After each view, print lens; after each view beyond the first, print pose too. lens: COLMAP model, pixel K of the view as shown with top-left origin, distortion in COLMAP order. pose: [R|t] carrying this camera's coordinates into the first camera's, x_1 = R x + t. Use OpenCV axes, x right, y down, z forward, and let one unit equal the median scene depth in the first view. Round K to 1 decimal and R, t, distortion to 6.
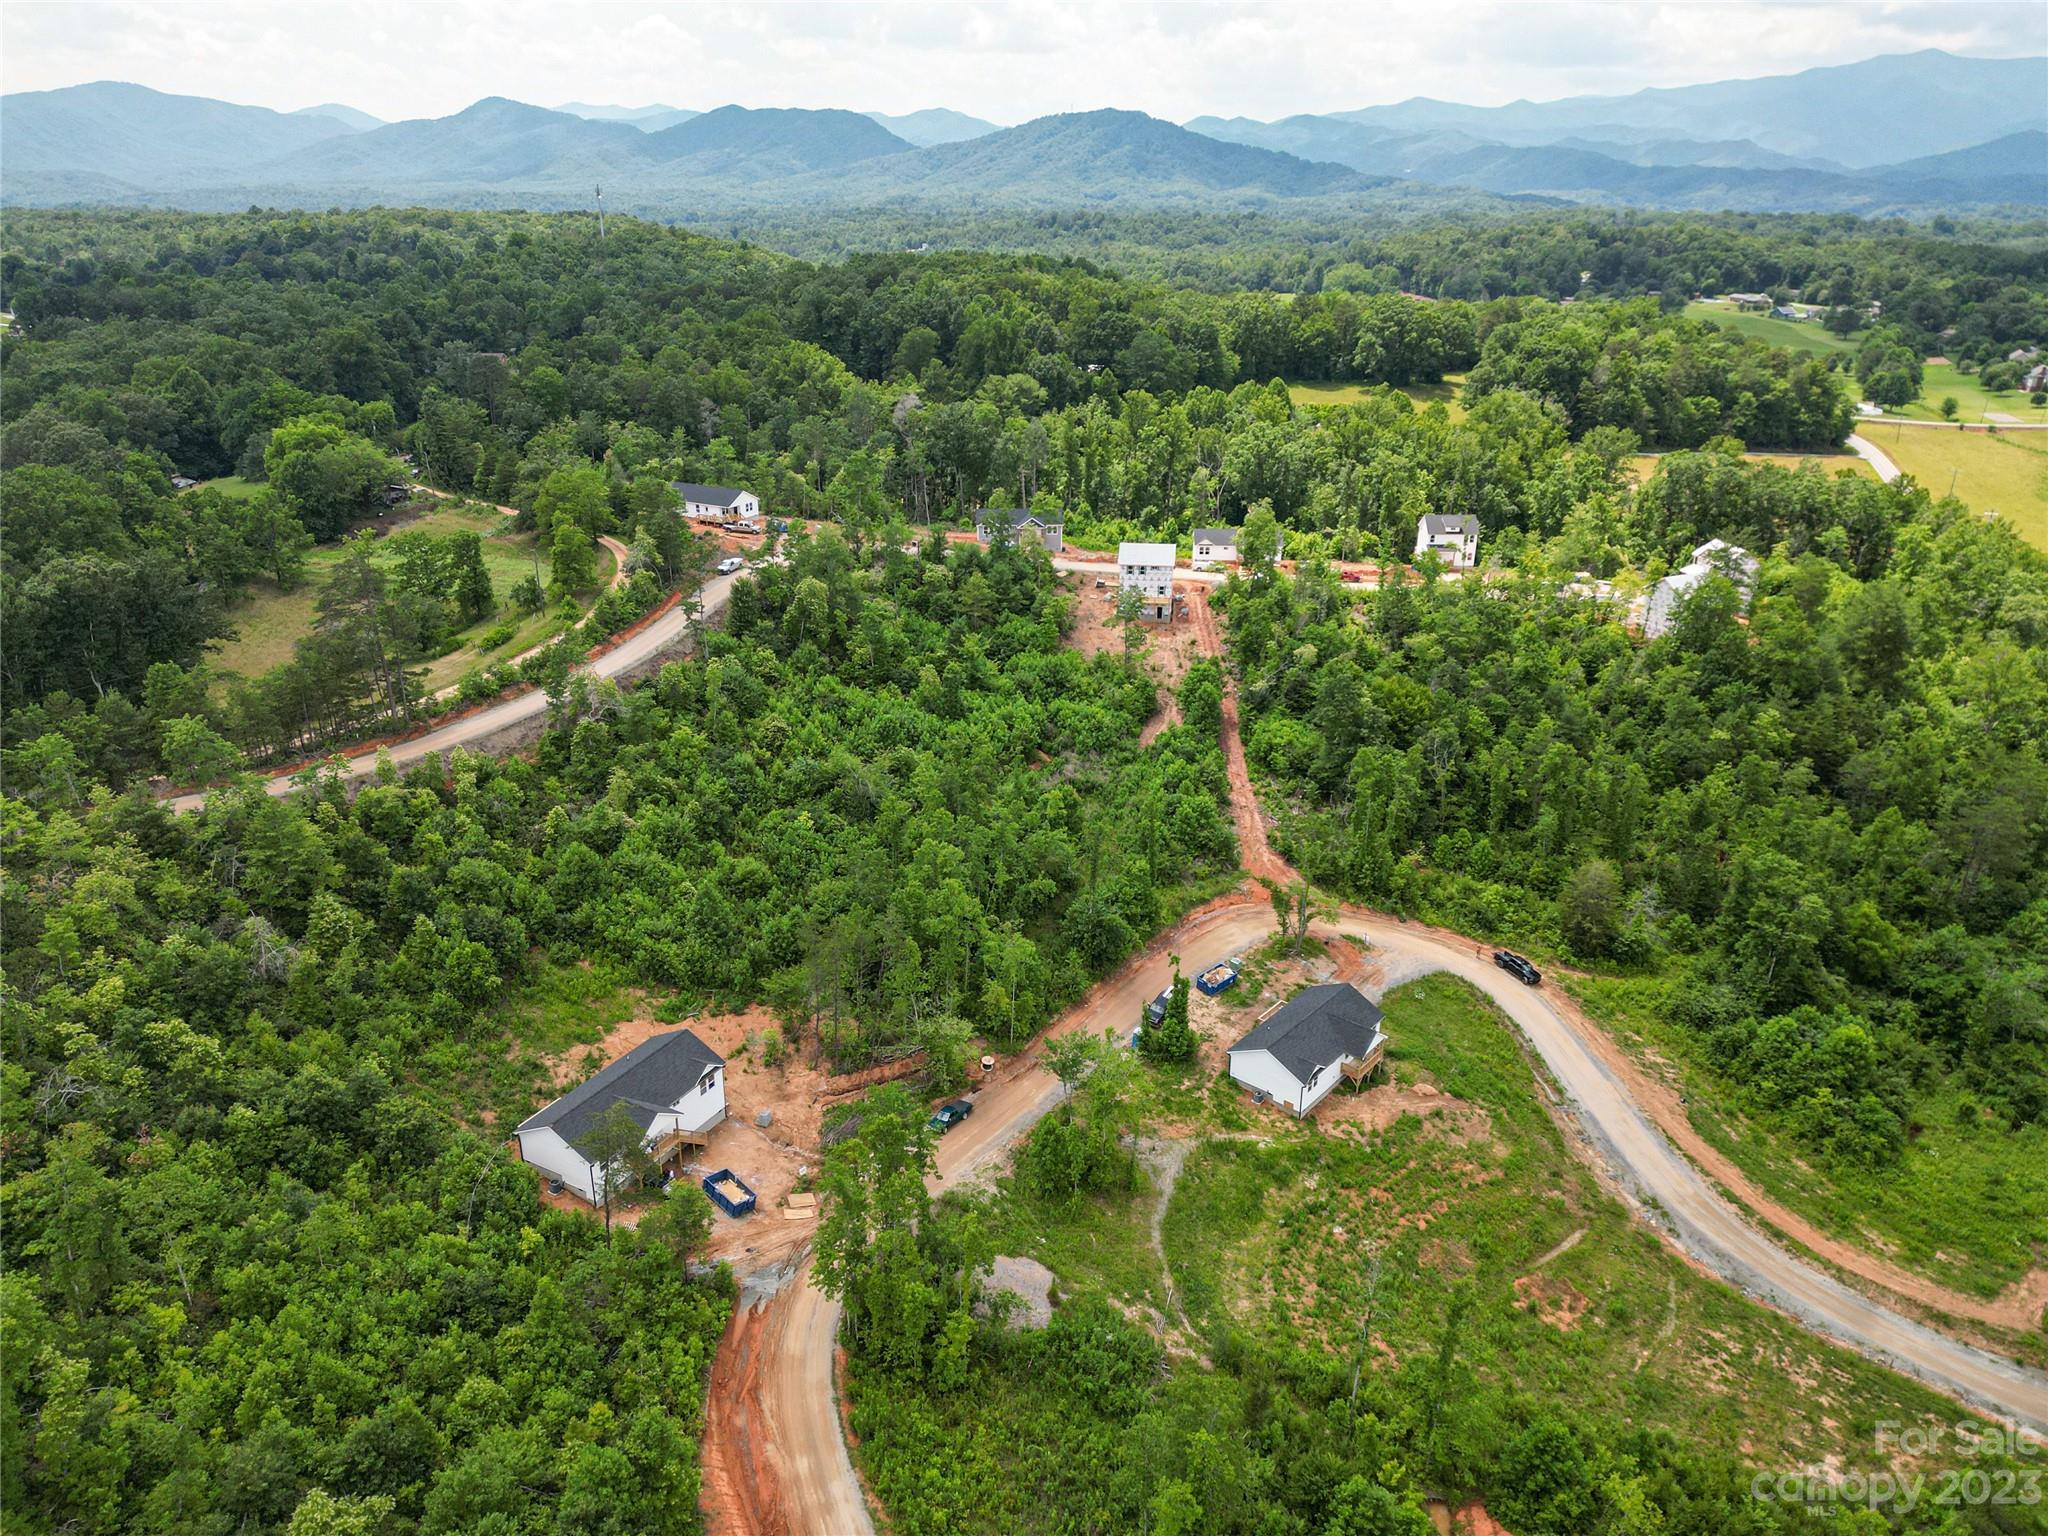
lens RADIAL K [[1425.9, 0, 1024.0], [0, 1425.9, 768.0], [0, 0, 1]] dist [0.057050, -0.051278]
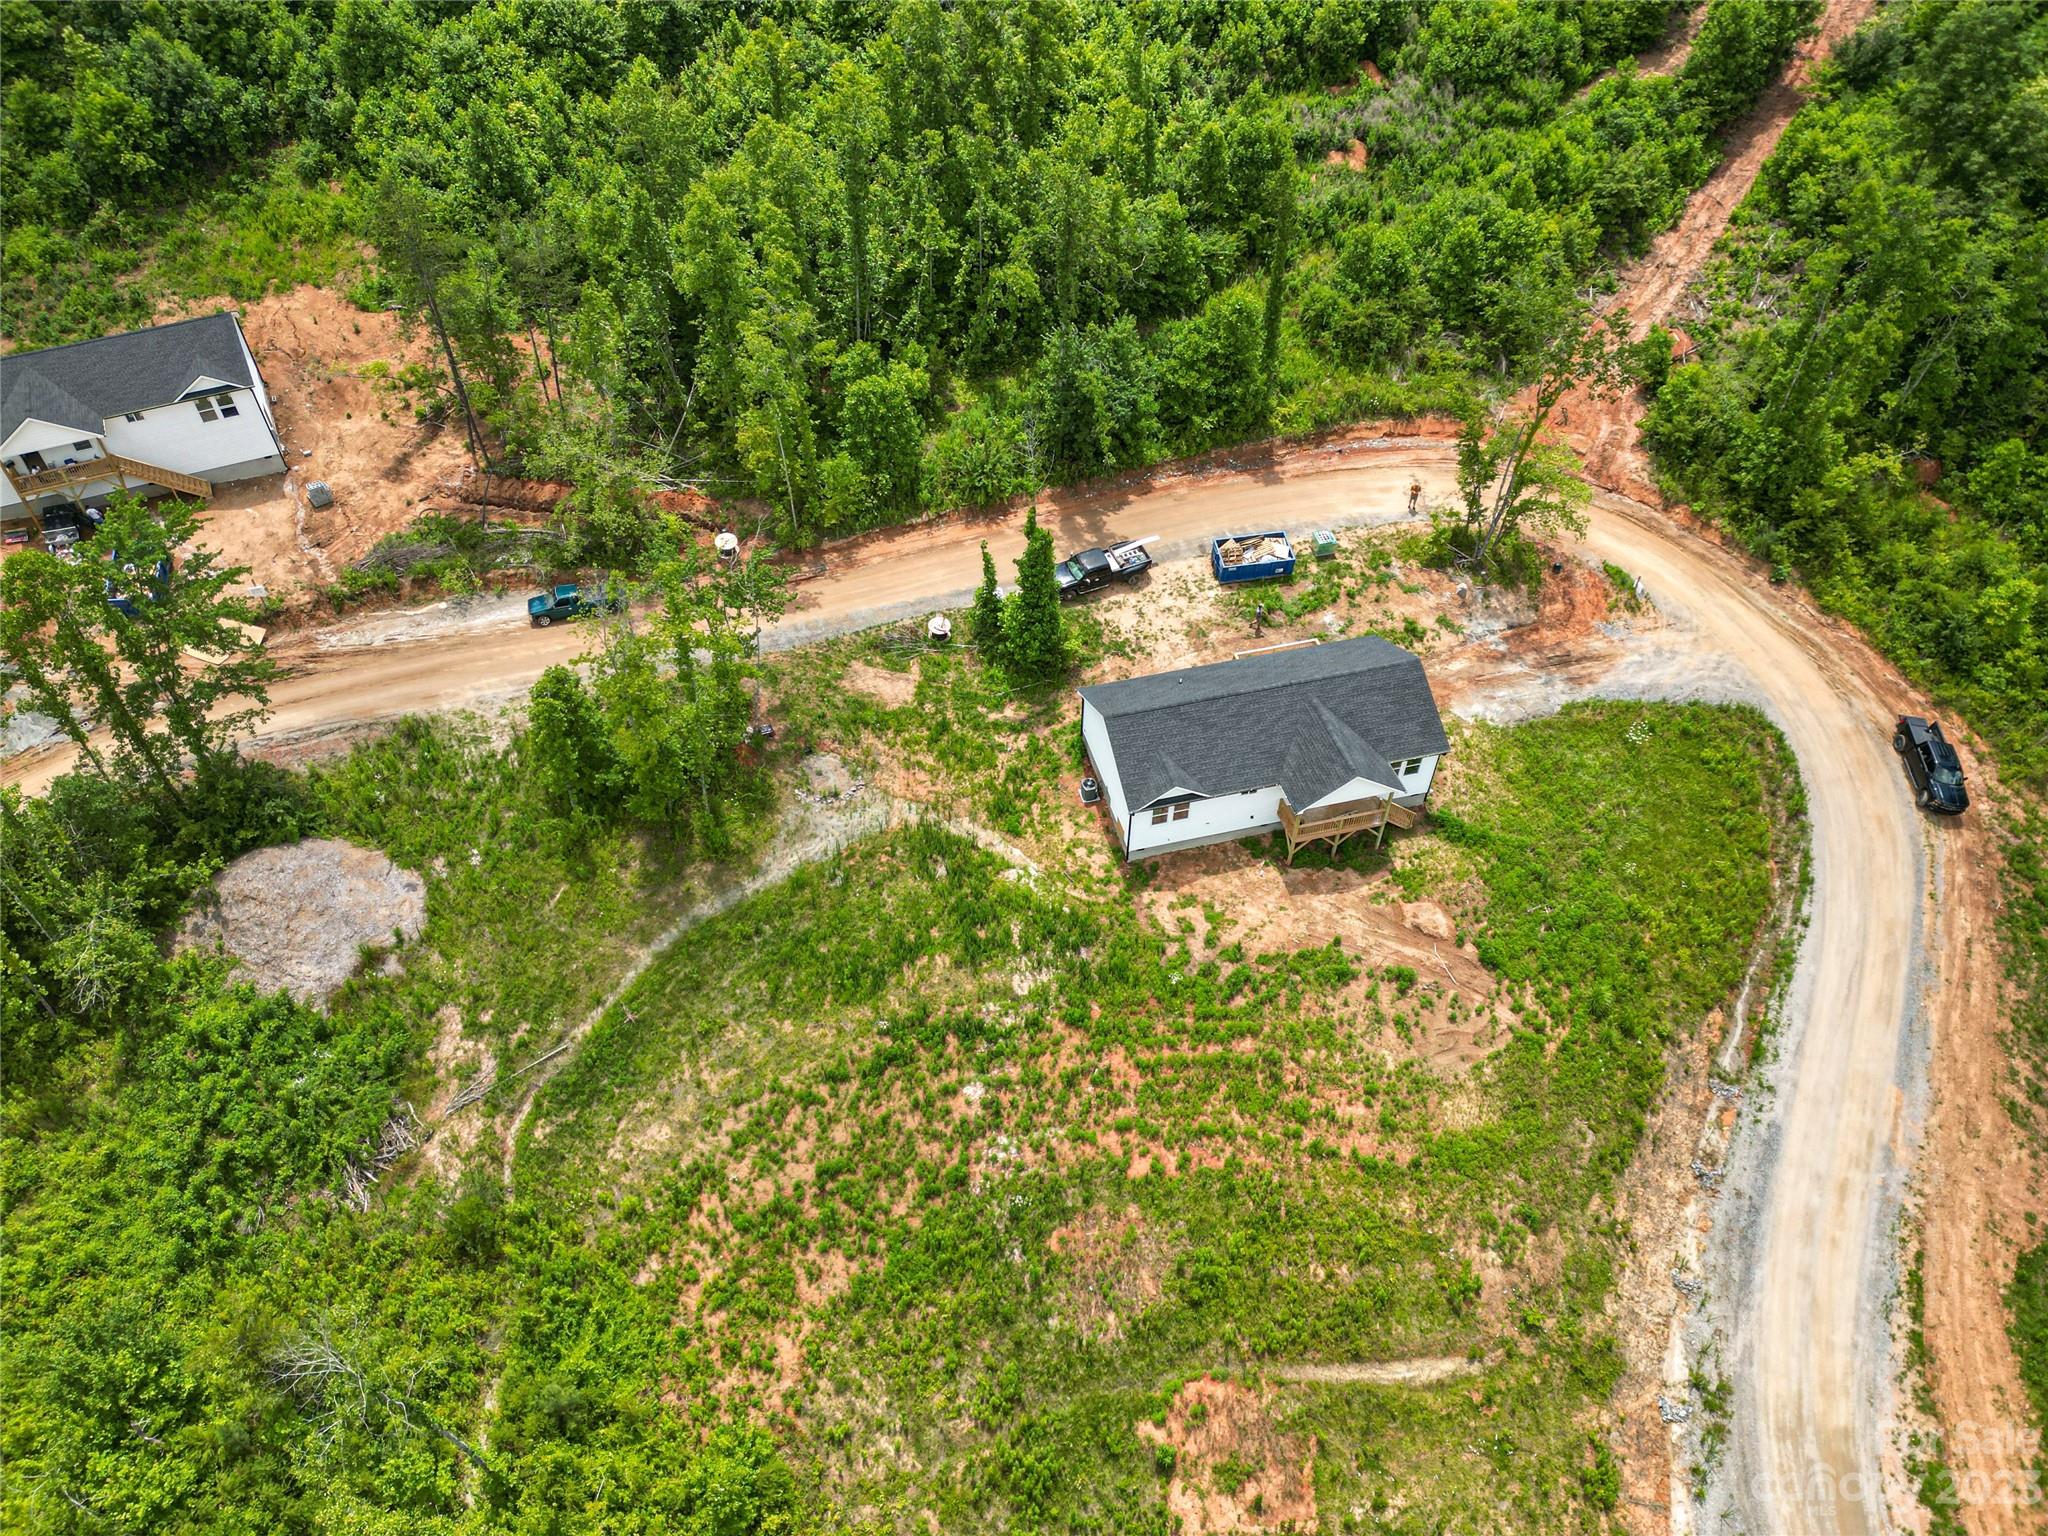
lens RADIAL K [[1411.4, 0, 1024.0], [0, 1411.4, 768.0], [0, 0, 1]] dist [0.070621, -0.063221]
pose [[0.817948, 0.419116, -0.394084, 0.350438], [-0.215860, 0.858559, 0.465061, -0.010405], [0.533259, -0.295329, 0.792727, 0.595743]]
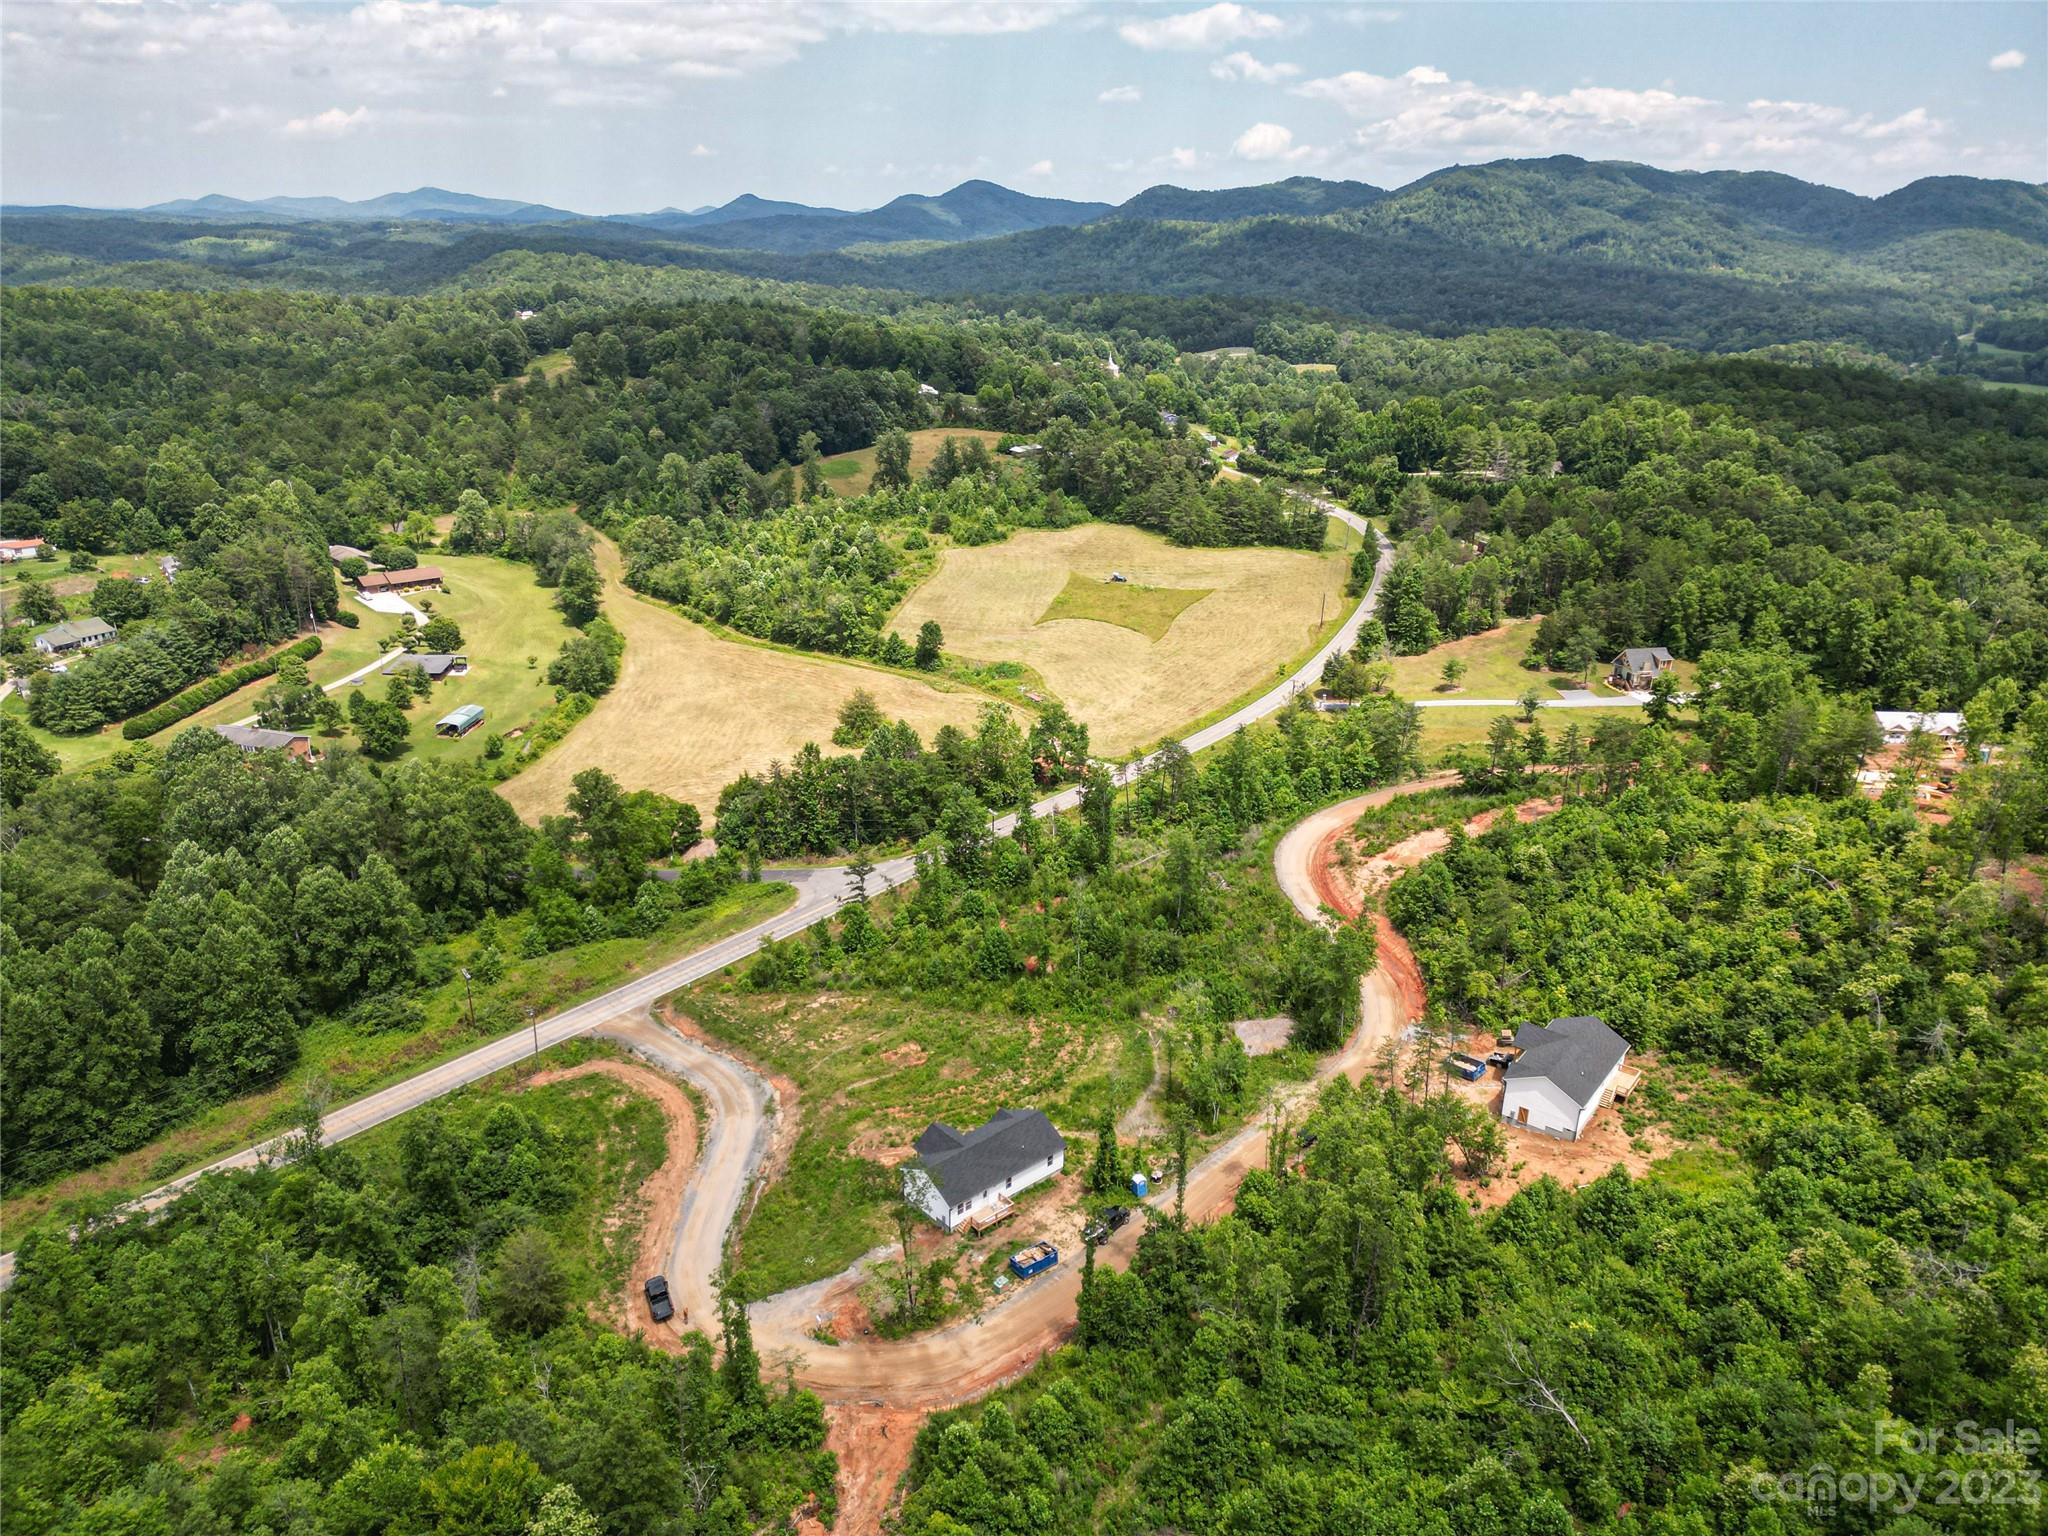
lens RADIAL K [[1411.4, 0, 1024.0], [0, 1411.4, 768.0], [0, 0, 1]] dist [0.070621, -0.063221]
pose [[-0.988411, -0.074579, 0.132218, 0.052408], [0.036092, 0.730562, 0.681892, -0.794971], [-0.147449, 0.678762, -0.719404, 1.653057]]
